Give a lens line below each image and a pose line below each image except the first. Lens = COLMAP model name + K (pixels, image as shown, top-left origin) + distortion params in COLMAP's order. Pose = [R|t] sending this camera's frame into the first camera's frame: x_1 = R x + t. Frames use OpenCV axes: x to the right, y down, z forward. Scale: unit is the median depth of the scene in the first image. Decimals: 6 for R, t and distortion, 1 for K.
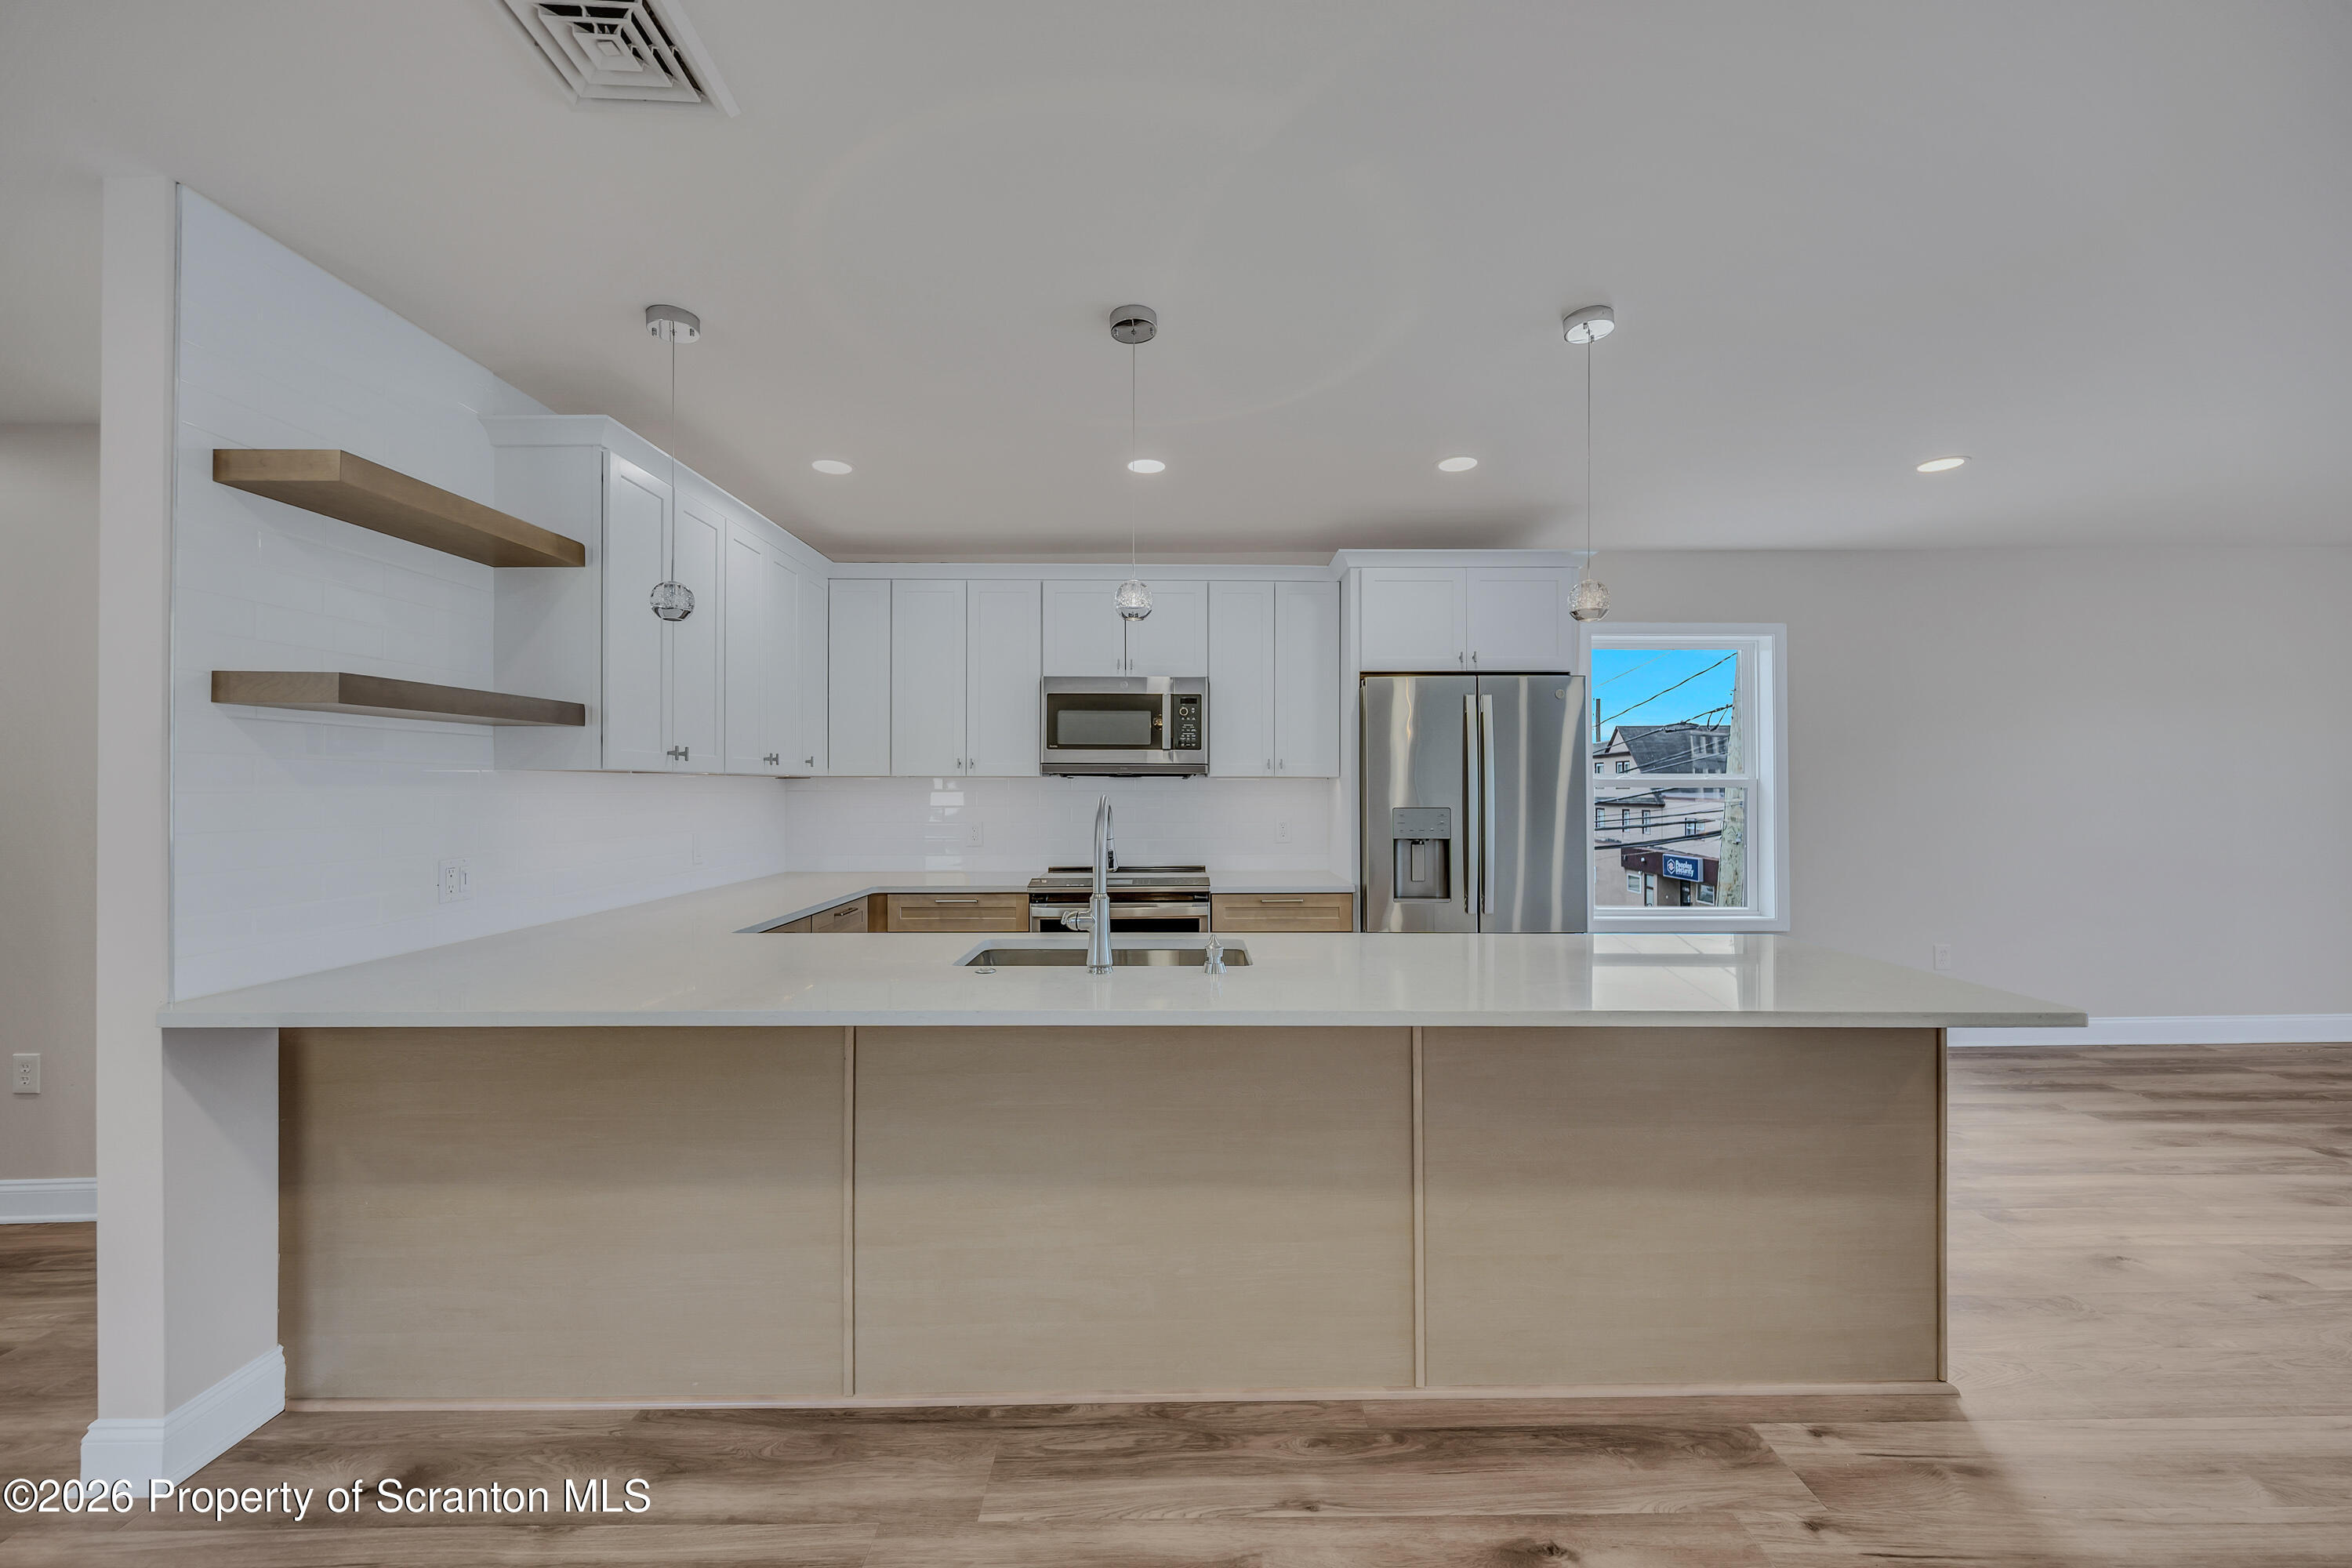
lens RADIAL K [[934.1, 0, 1191.1], [0, 934.1, 783.1], [0, 0, 1]] dist [0.004263, 0.000072]
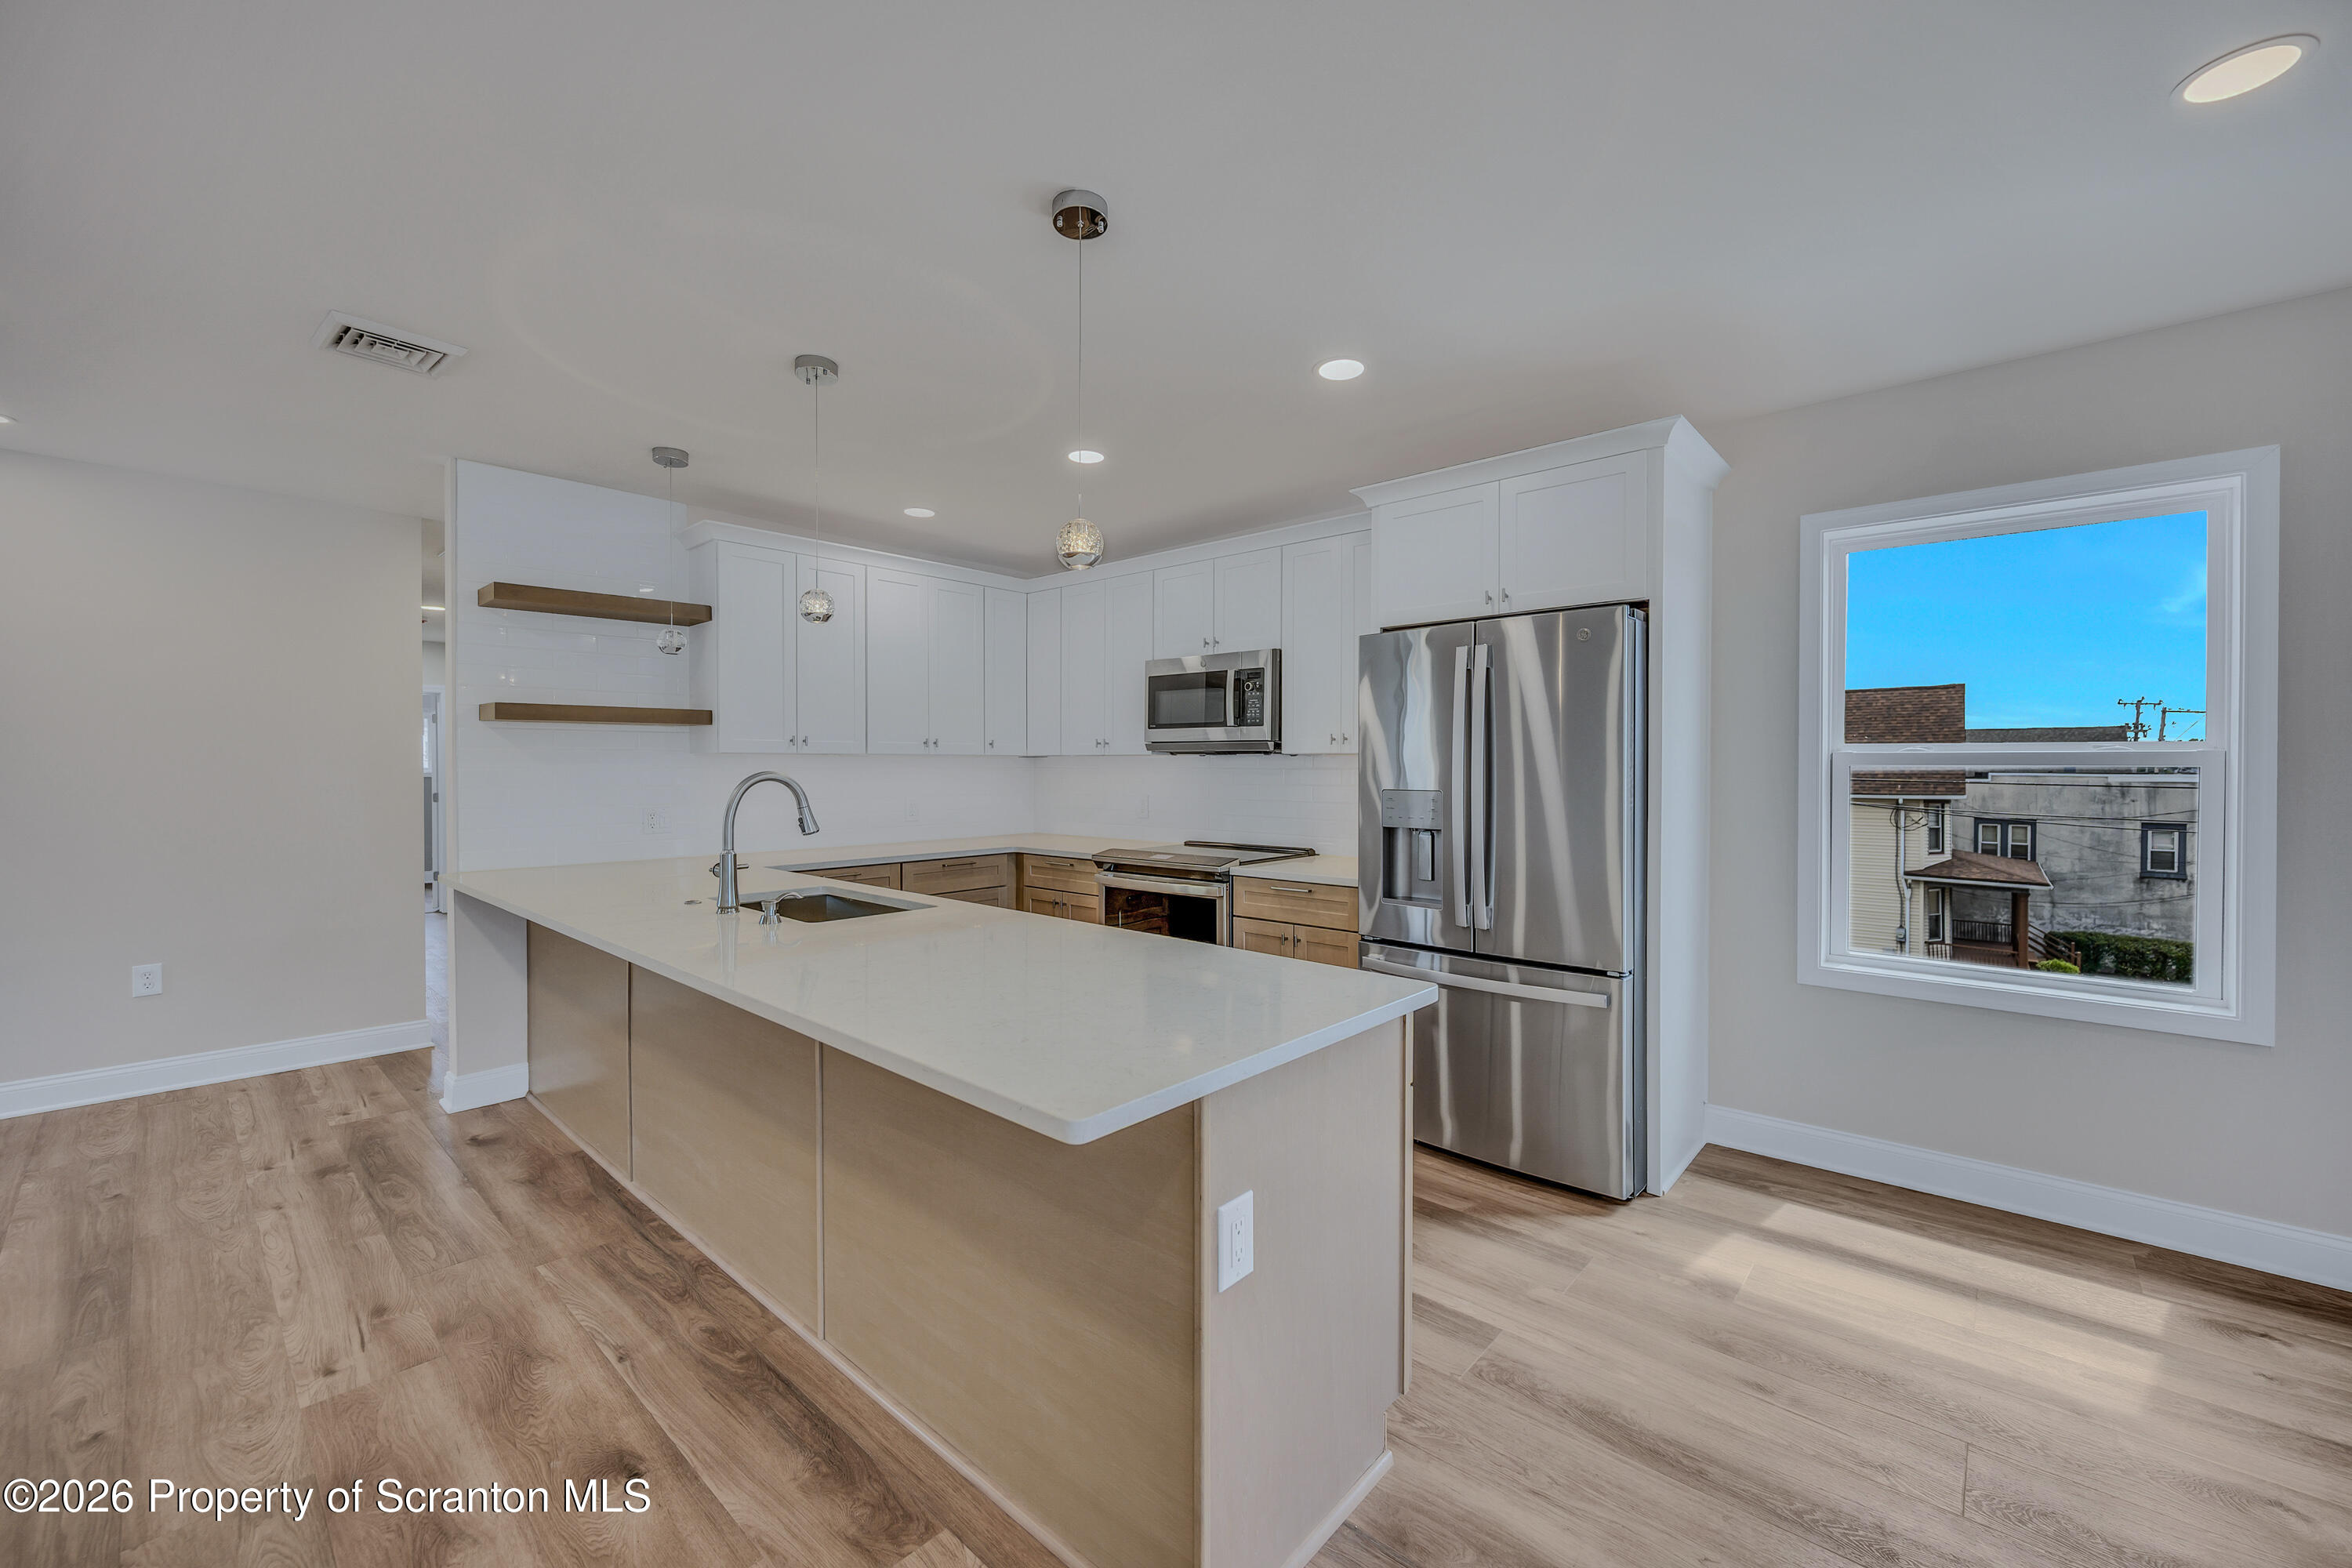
lens RADIAL K [[934.1, 0, 1196.7], [0, 934.1, 776.0], [0, 0, 1]] dist [0.004263, 0.000072]
pose [[0.739573, 0.008920, -0.673017, 1.292131], [0.002521, 0.999868, 0.016023, 0.000597], [0.673071, -0.013547, 0.739453, 0.532092]]
